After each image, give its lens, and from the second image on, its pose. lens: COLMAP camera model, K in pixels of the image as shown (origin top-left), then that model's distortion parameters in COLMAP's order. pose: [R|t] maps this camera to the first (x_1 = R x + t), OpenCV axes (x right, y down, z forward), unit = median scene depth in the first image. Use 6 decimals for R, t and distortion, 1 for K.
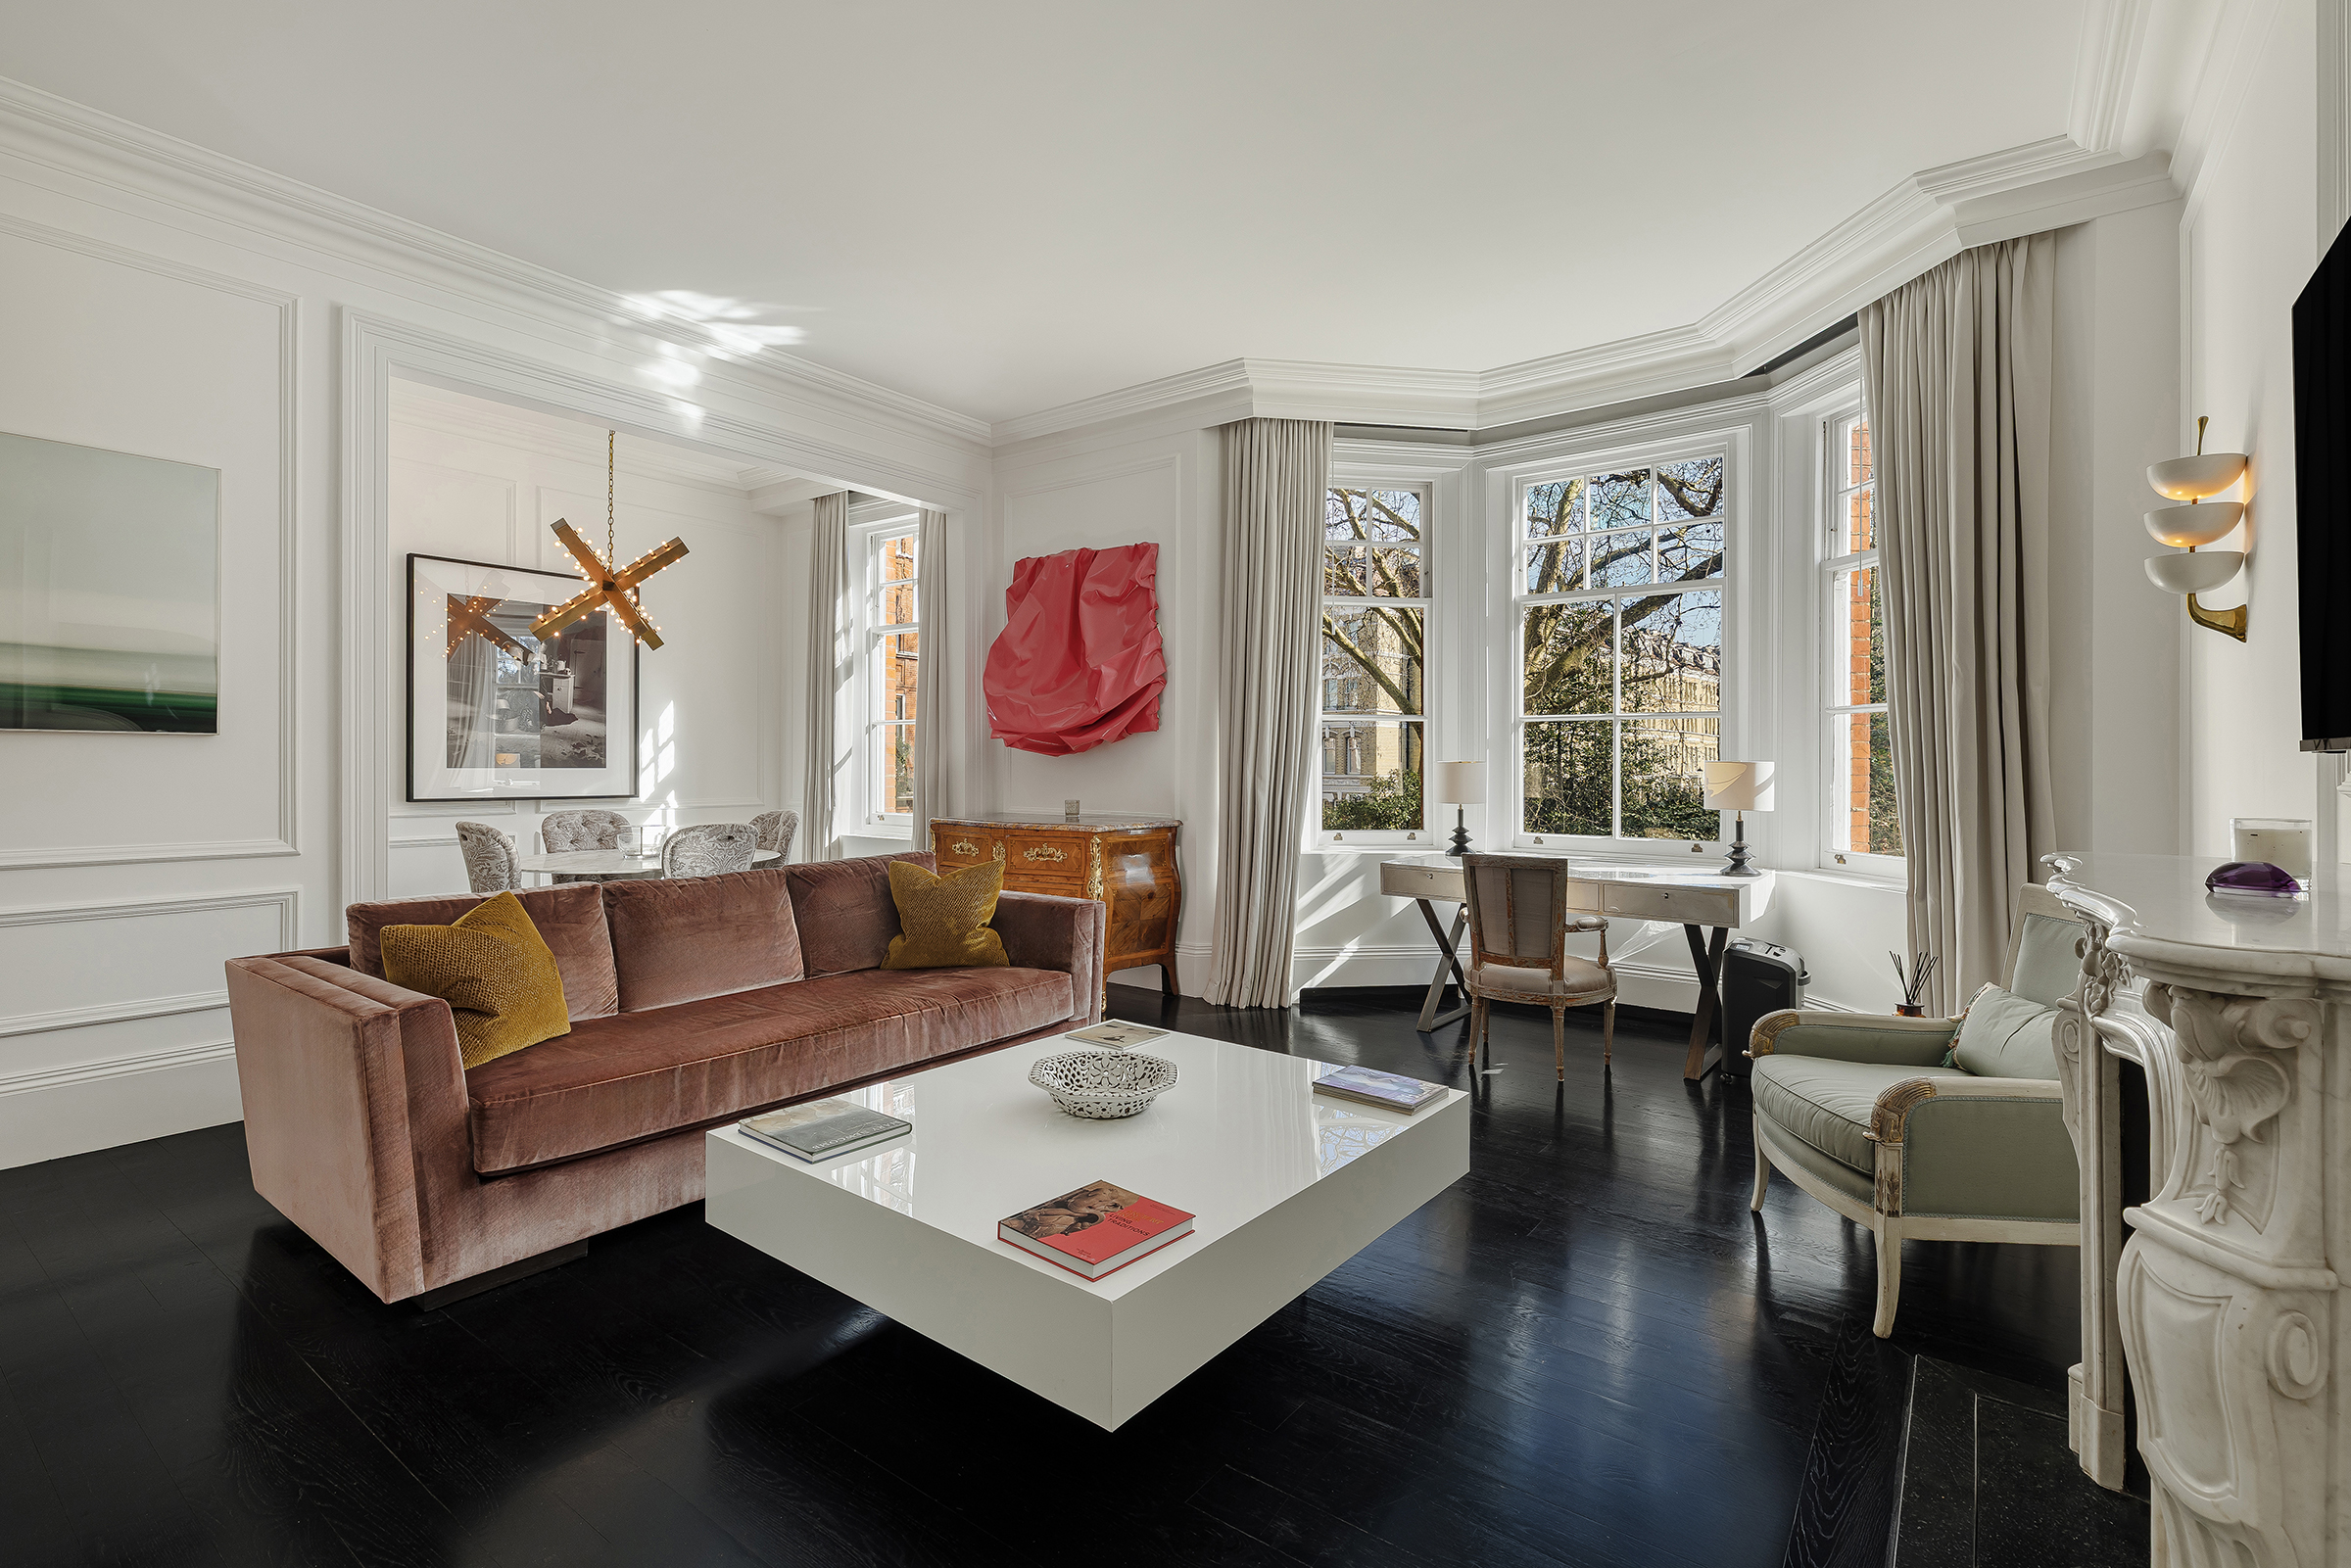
lens RADIAL K [[1065.5, 0, 1162.4], [0, 1065.5, 763.2], [0, 0, 1]] dist [0.002988, 0.000343]
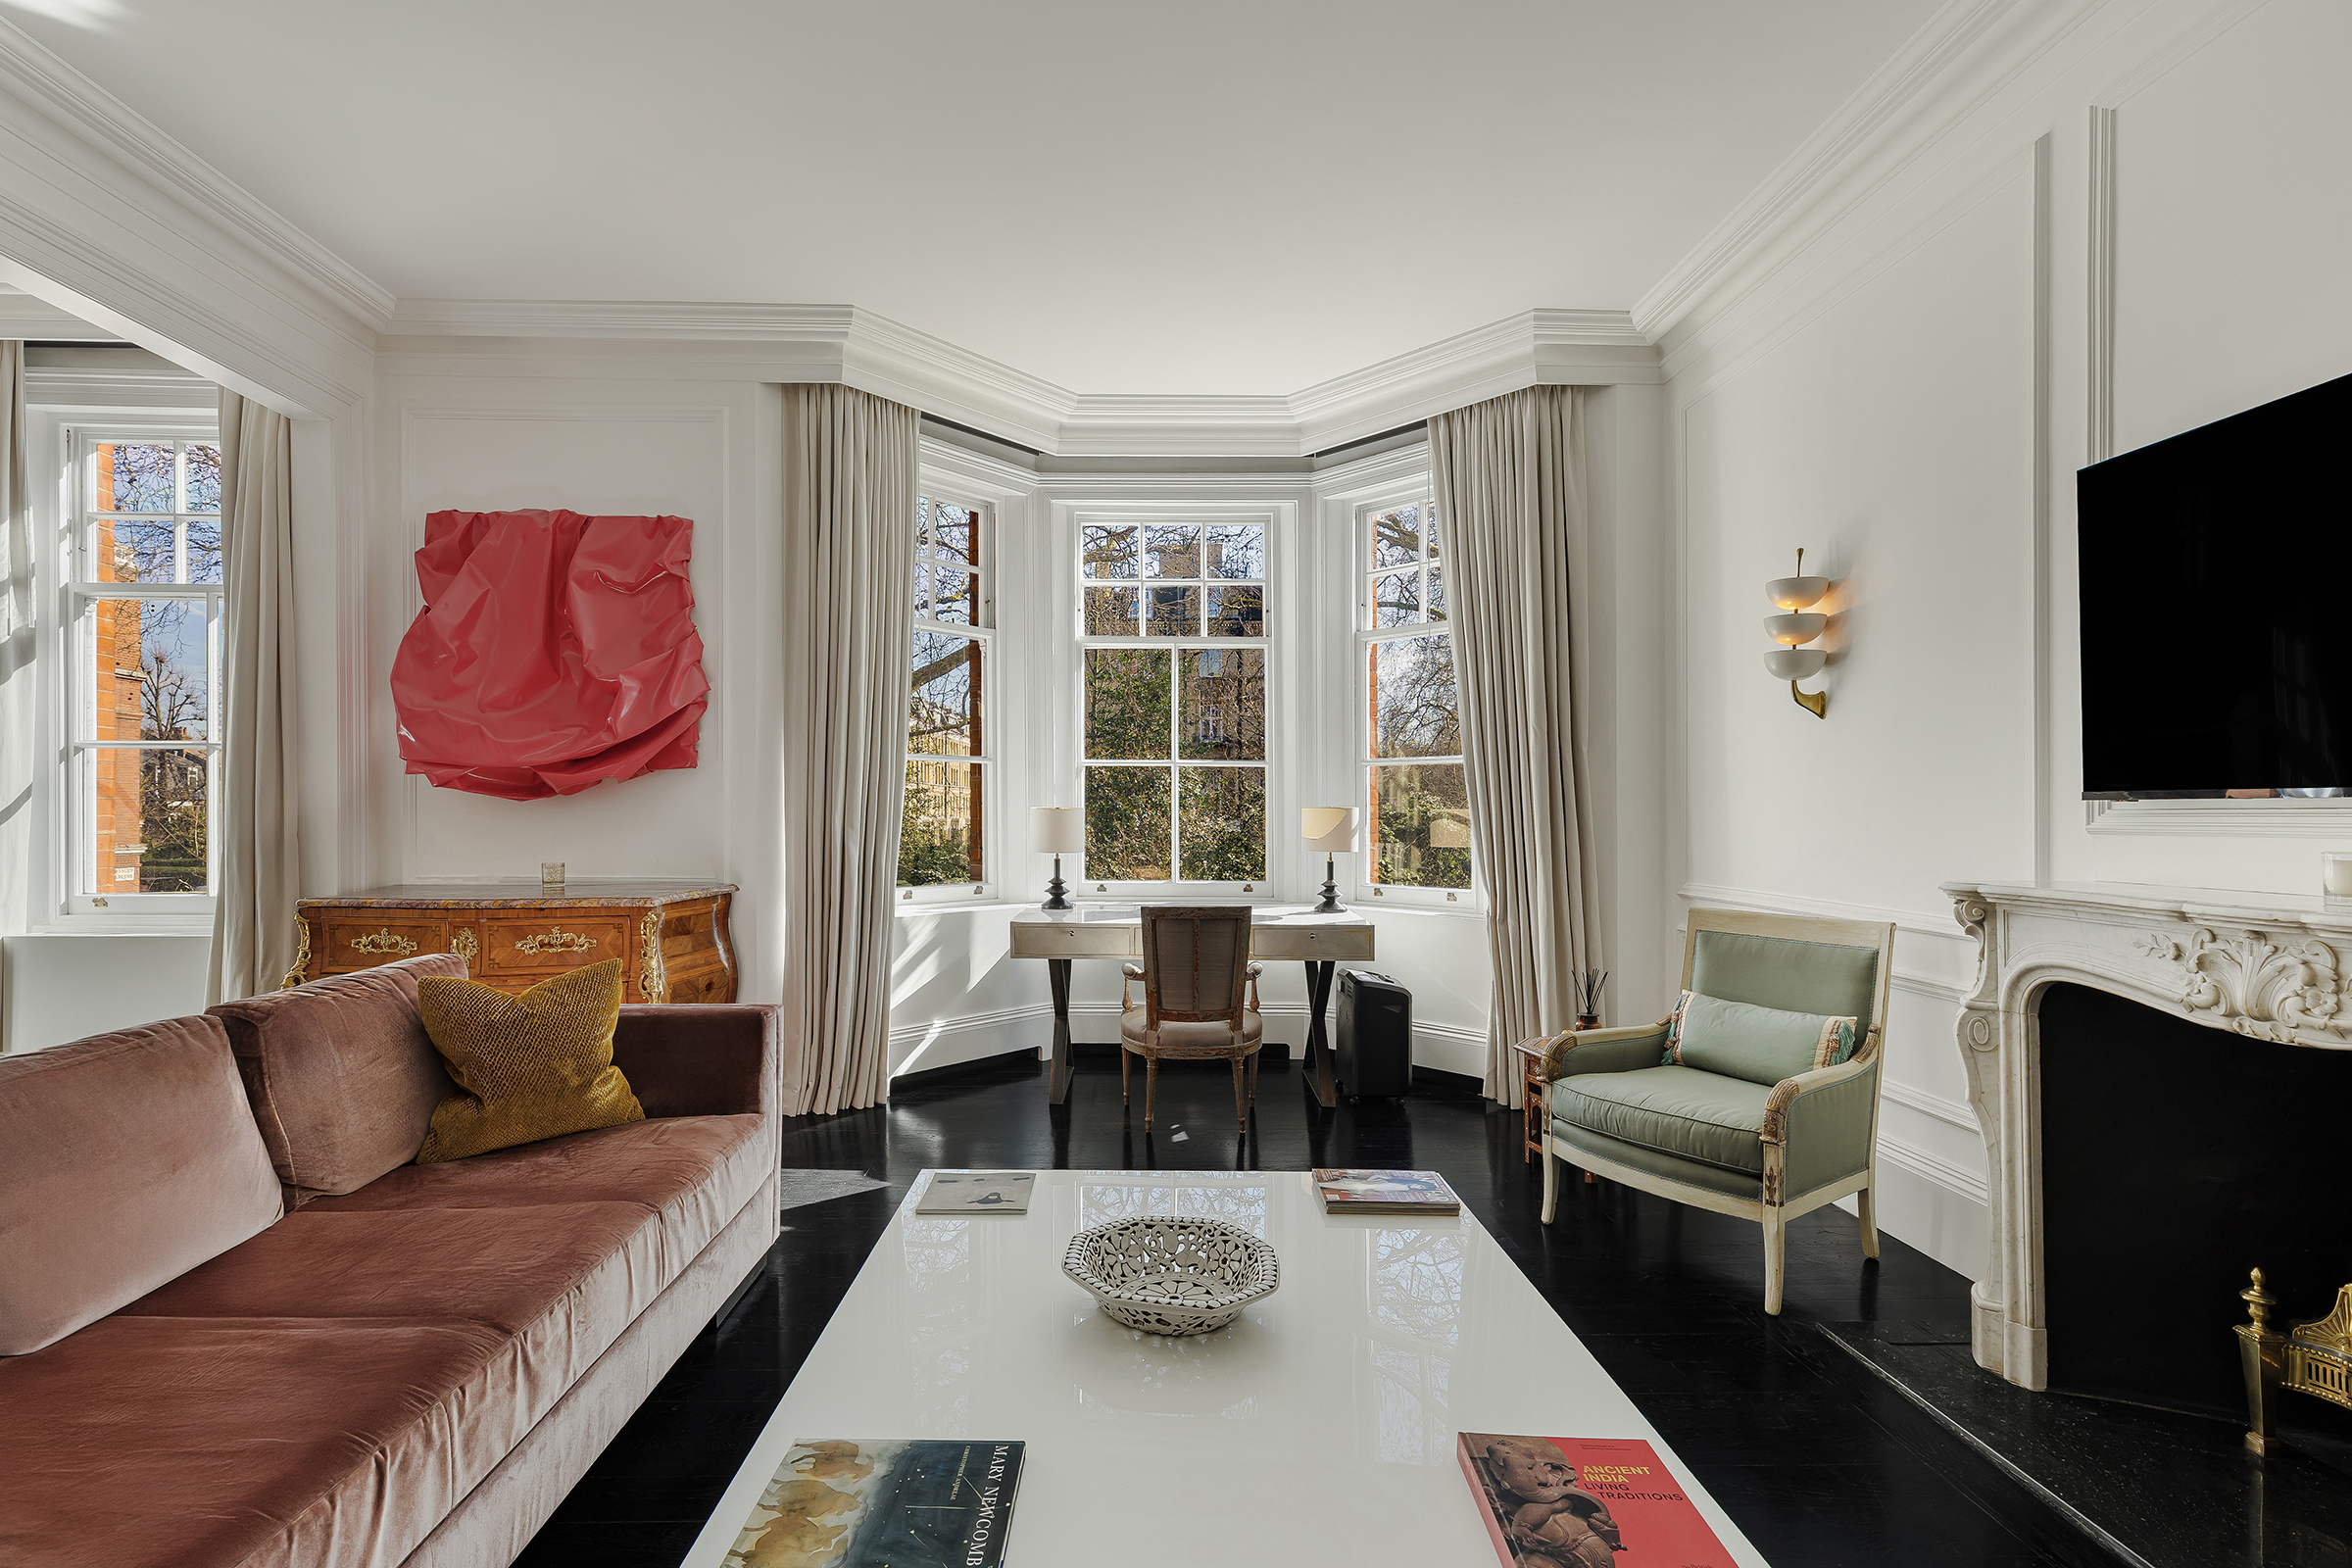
lens RADIAL K [[1061.3, 0, 1134.1], [0, 1061.3, 808.7], [0, 0, 1]] dist [0.006451, 0.000095]
pose [[0.786373, -0.002295, 0.617747, -0.234811], [0.002125, 0.999997, 0.001010, -0.001305], [-0.617748, 0.000518, 0.786376, 0.221976]]
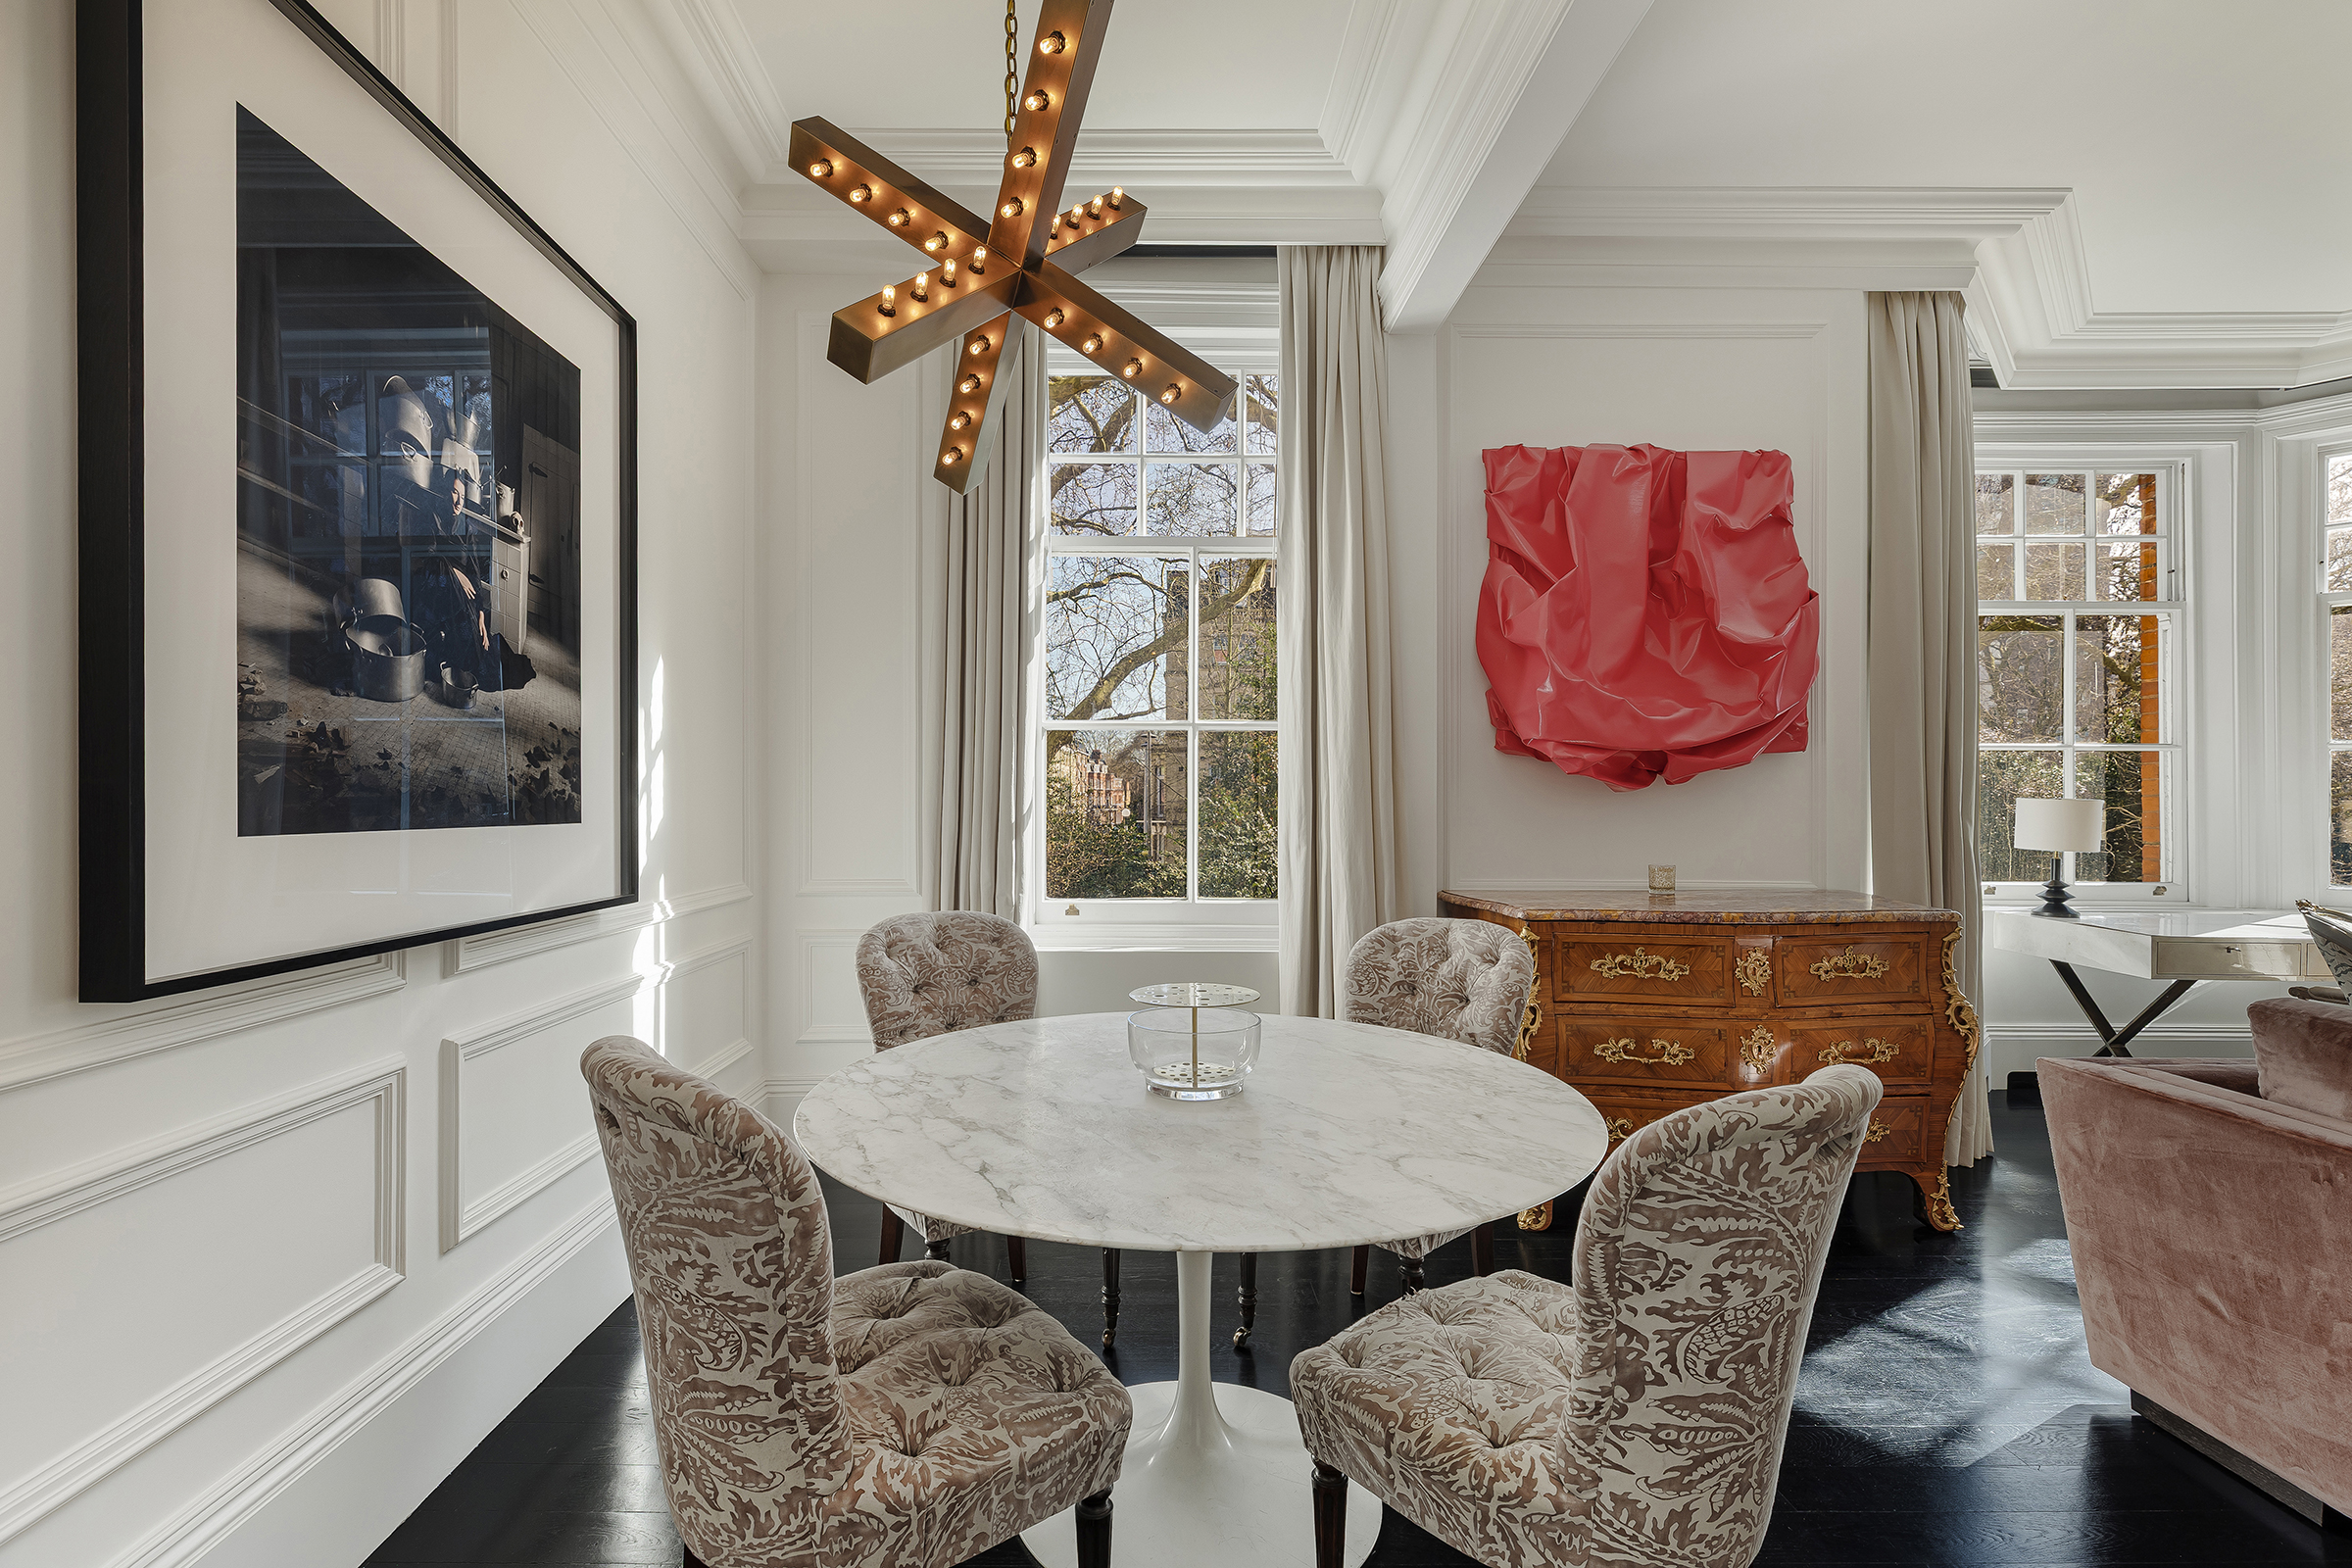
lens RADIAL K [[1070.6, 0, 1170.2], [0, 1070.6, 801.5], [0, 0, 1]] dist [0.000408, 0.000099]
pose [[0.795239, -0.004384, 0.606281, -0.712493], [0.002268, 0.999988, 0.004257, -0.003988], [-0.606292, -0.002010, 0.795239, 0.746725]]
